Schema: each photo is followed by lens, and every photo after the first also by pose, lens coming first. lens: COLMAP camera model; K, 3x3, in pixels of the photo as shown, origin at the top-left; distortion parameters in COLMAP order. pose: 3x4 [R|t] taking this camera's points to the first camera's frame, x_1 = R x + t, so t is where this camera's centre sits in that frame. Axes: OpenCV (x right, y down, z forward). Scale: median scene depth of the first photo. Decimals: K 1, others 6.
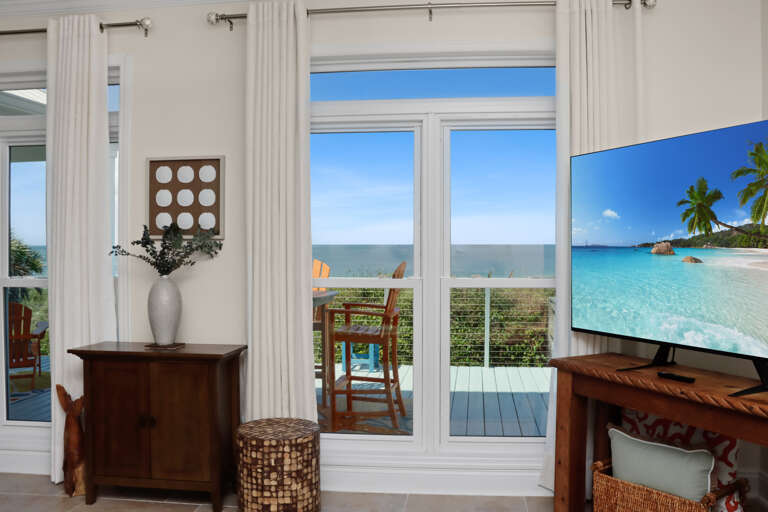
lens RADIAL K [[695.9, 0, 384.5], [0, 695.9, 251.1], [0, 0, 1]] dist [-0.101982, 0.031071]
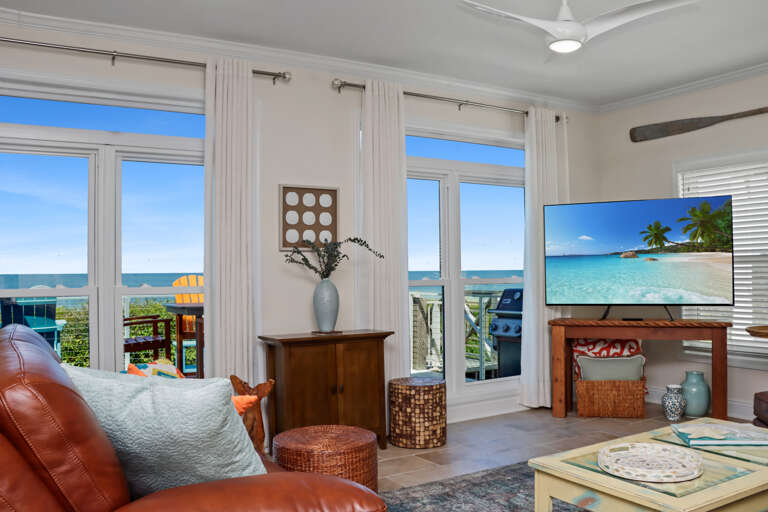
lens RADIAL K [[695.9, 0, 385.7], [0, 695.9, 261.1], [0, 0, 1]] dist [-0.101982, 0.031071]
pose [[0.765858, 0.004034, 0.642997, -1.194319], [0.019783, 0.999359, -0.029832, 0.050634], [-0.642706, 0.035567, 0.765287, -0.077735]]
